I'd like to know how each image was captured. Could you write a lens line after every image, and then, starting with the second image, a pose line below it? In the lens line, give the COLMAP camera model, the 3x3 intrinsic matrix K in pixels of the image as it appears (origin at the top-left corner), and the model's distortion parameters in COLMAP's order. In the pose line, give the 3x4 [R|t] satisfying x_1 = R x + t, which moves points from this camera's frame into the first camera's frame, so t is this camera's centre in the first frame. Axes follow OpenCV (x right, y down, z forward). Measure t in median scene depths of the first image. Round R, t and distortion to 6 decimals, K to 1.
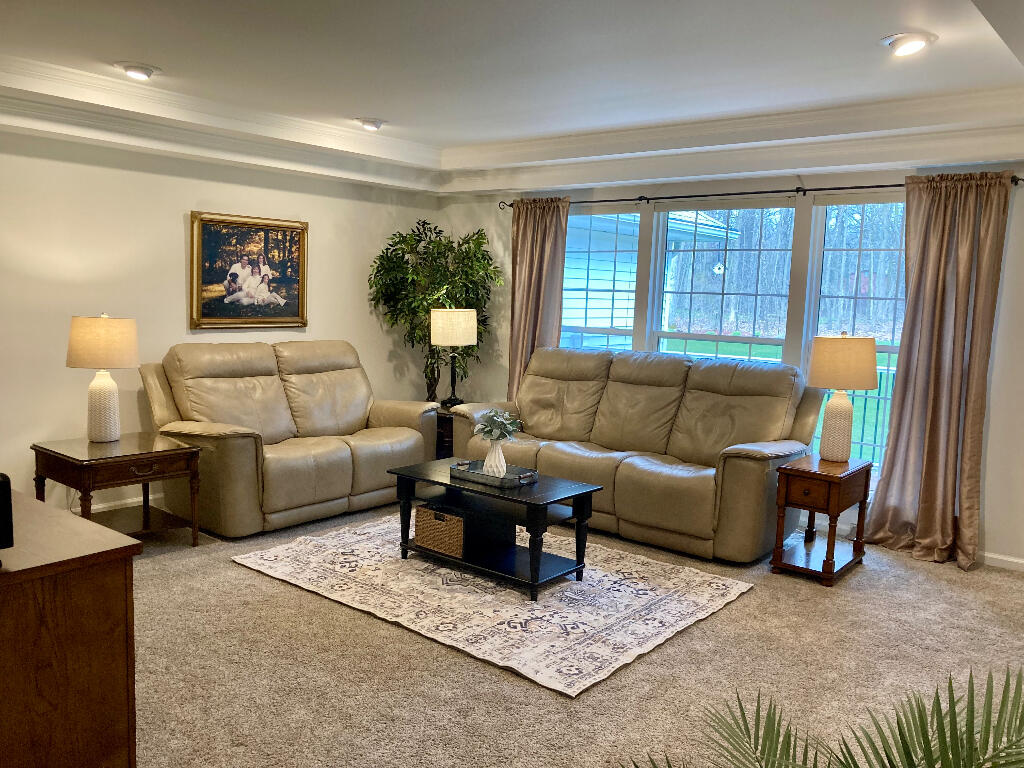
lens RADIAL K [[842.9, 0, 513.8], [0, 842.9, 386.7], [0, 0, 1]] dist [0.045835, -0.032622]
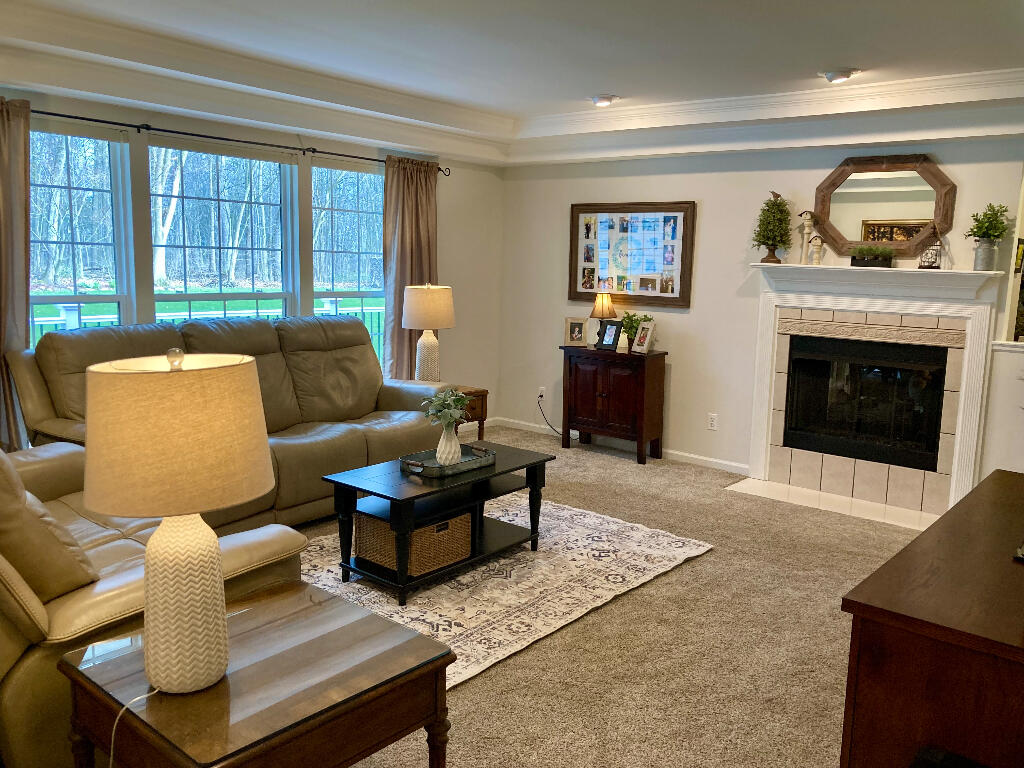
lens RADIAL K [[842.9, 0, 514.7], [0, 842.9, 379.7], [0, 0, 1]] dist [0.045835, -0.032622]
pose [[0.003258, -0.180012, 0.983659, -0.926441], [0.083873, 0.980247, 0.179110, -0.145238], [-0.996471, 0.081919, 0.018292, 0.912203]]
